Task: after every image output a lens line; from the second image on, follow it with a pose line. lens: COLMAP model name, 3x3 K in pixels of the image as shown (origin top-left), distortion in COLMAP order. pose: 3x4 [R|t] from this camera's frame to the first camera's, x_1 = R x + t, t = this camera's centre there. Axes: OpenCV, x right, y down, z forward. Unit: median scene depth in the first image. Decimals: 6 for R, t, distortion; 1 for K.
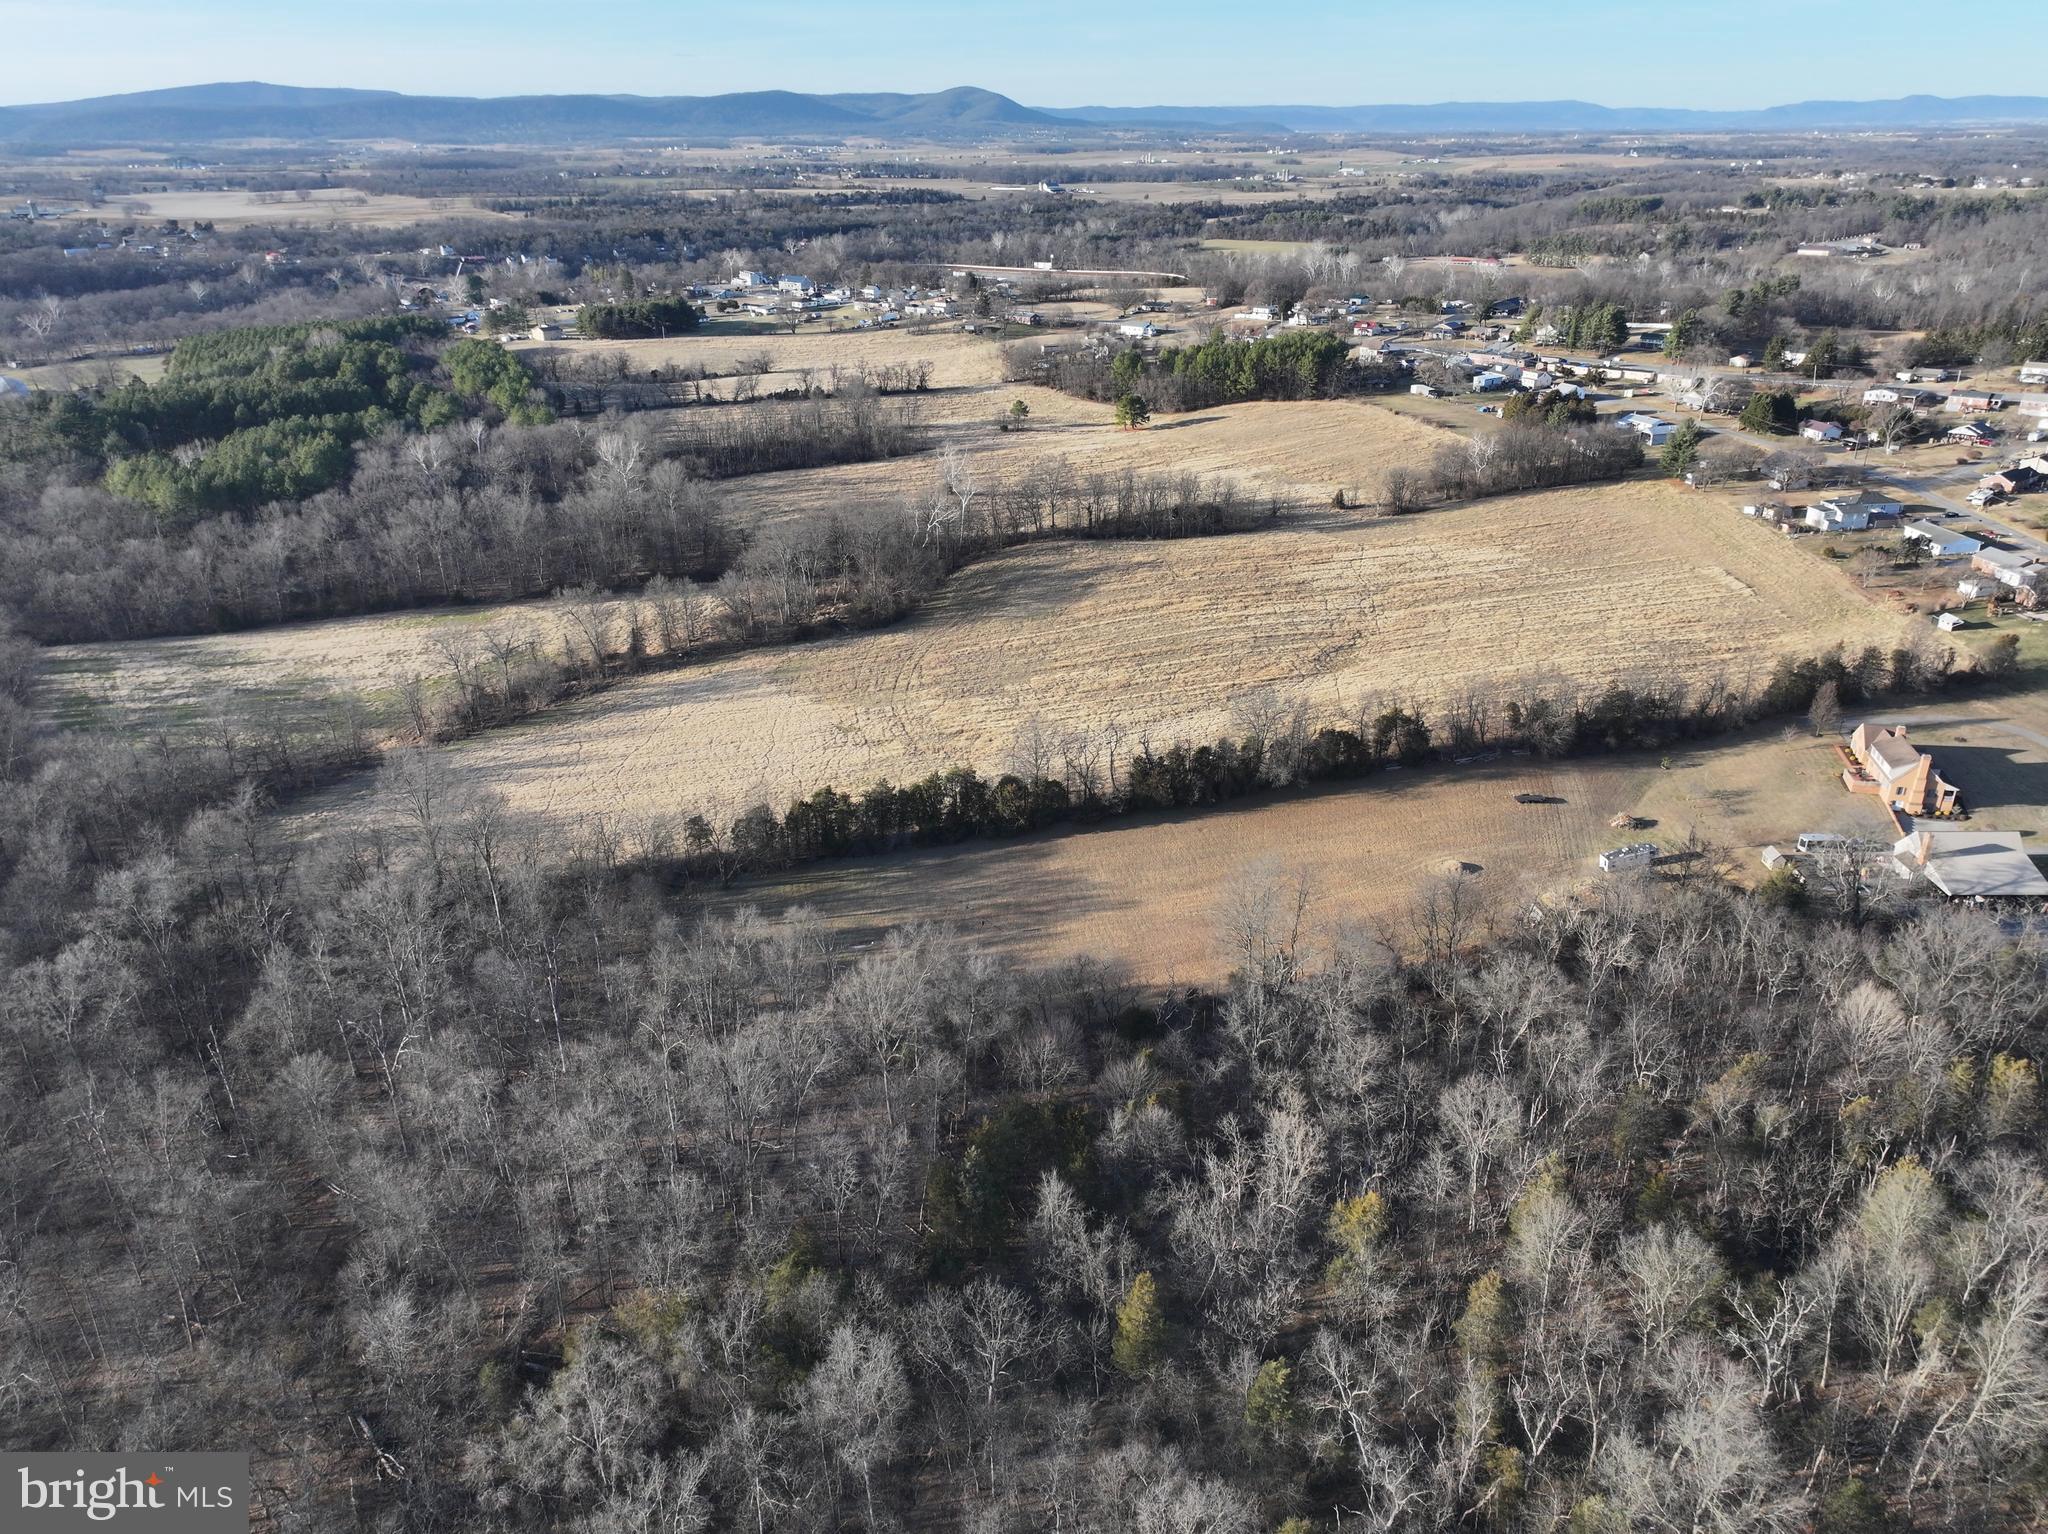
lens RADIAL K [[1429.6, 0, 1024.0], [0, 1429.6, 767.0], [0, 0, 1]] dist [0.003735, 0.010570]
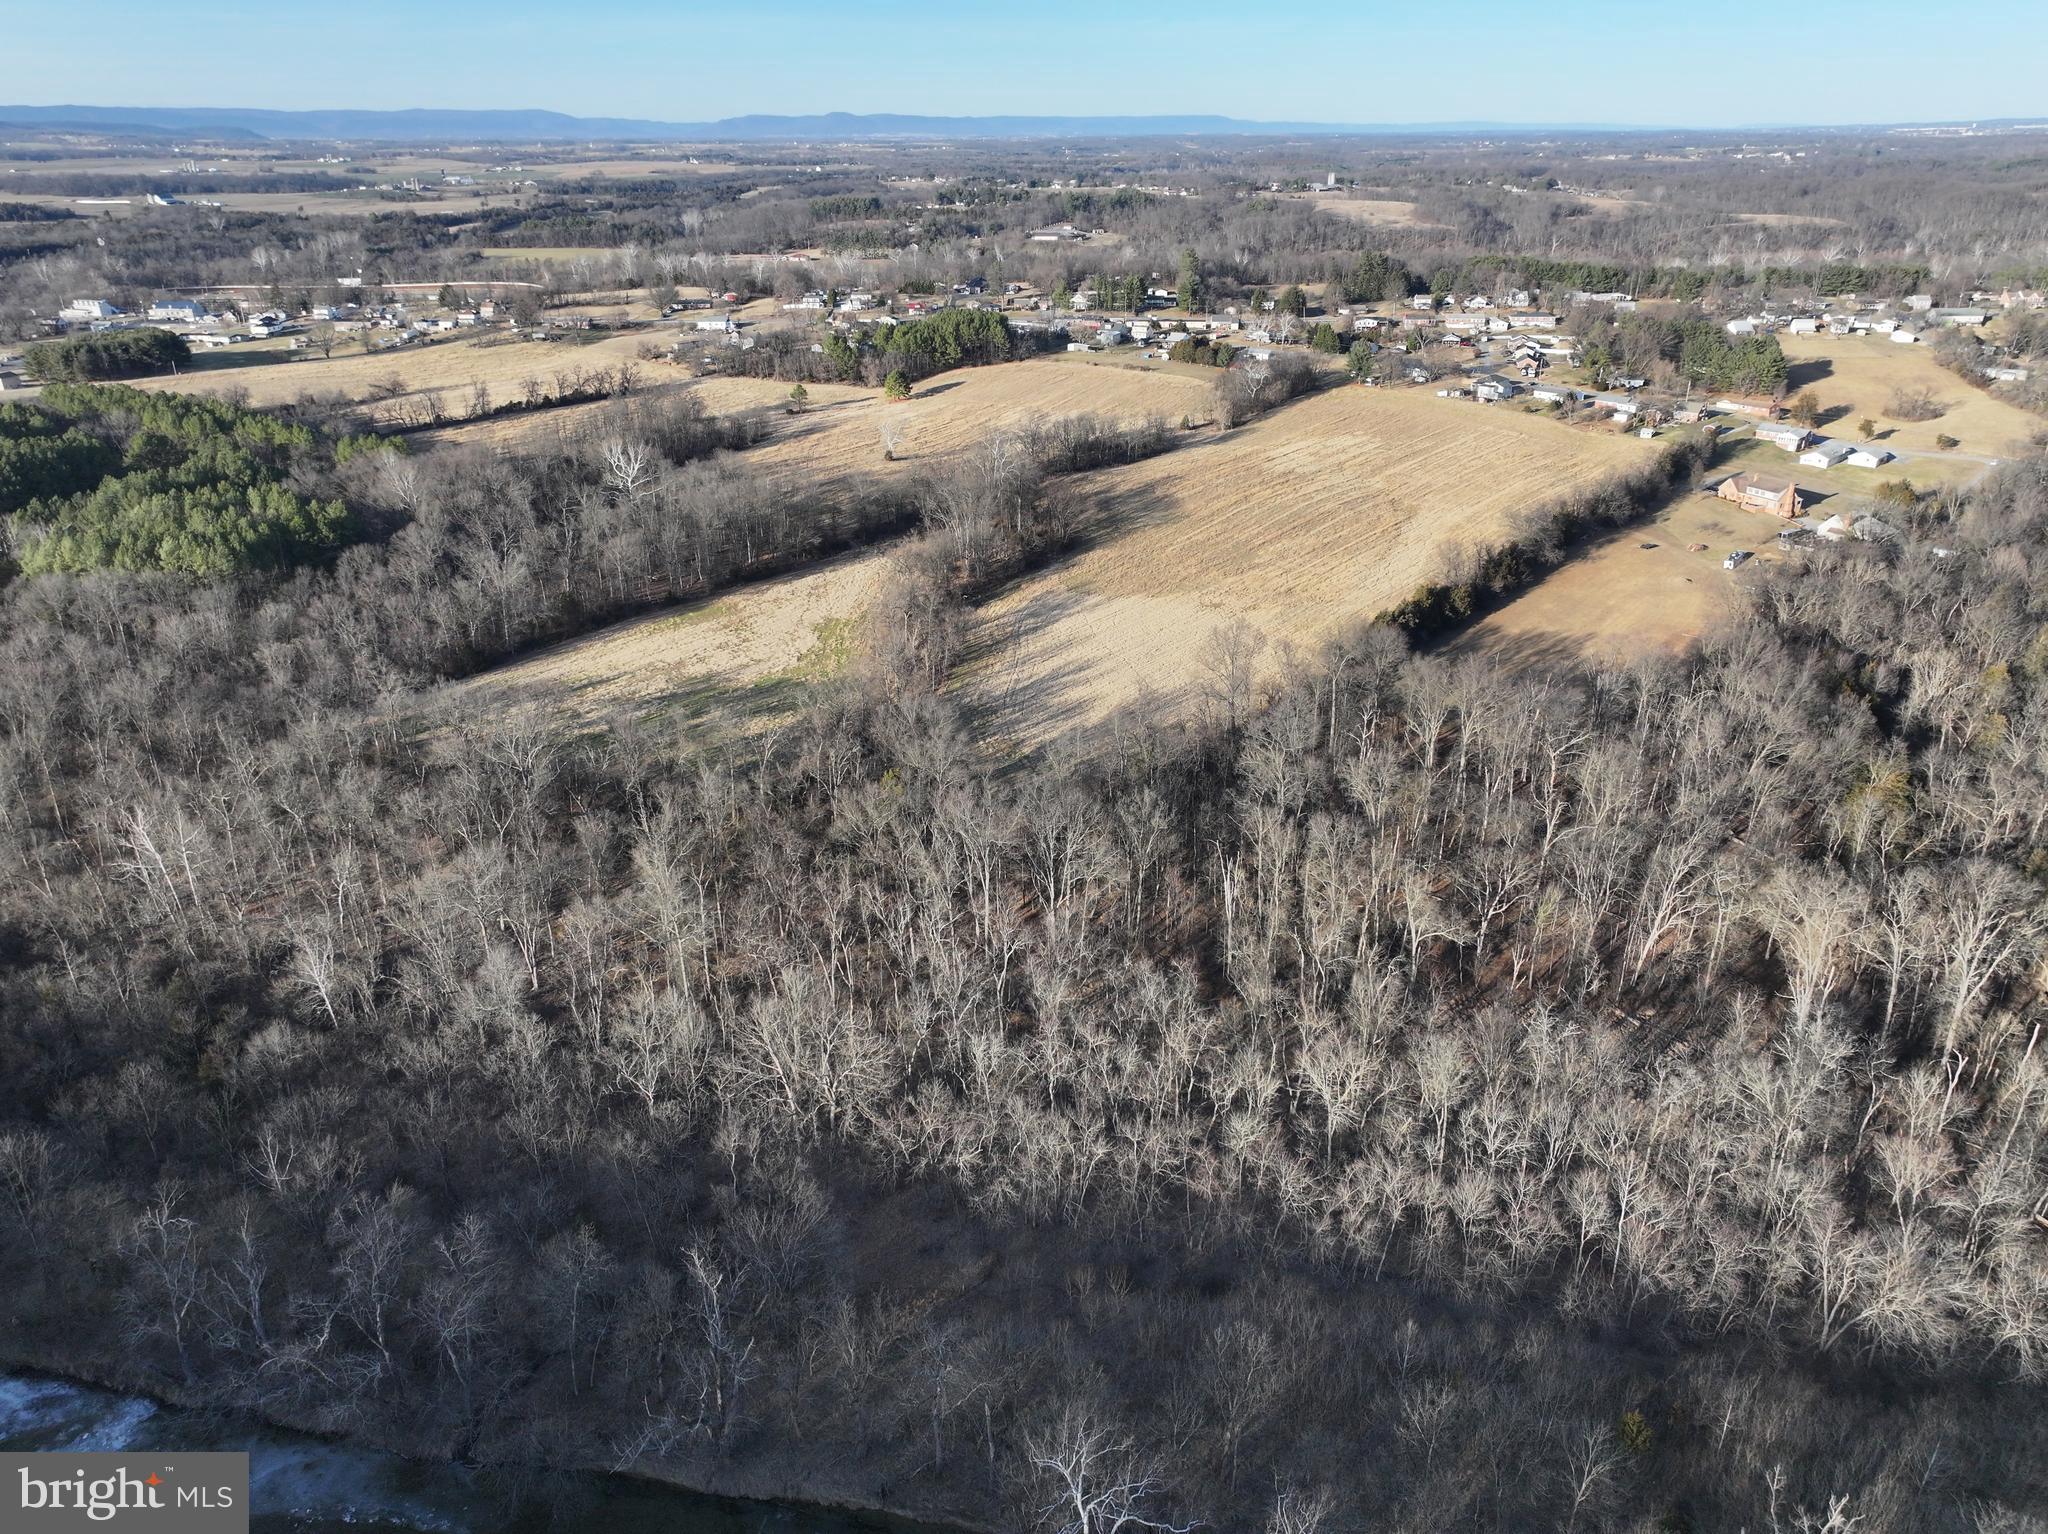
lens RADIAL K [[1429.6, 0, 1024.0], [0, 1429.6, 767.0], [0, 0, 1]] dist [0.003735, 0.010570]
pose [[0.796268, -0.241090, 0.554827, -0.375514], [0.243993, 0.967238, 0.070126, -0.007700], [-0.553557, 0.079535, 0.829005, 0.022027]]
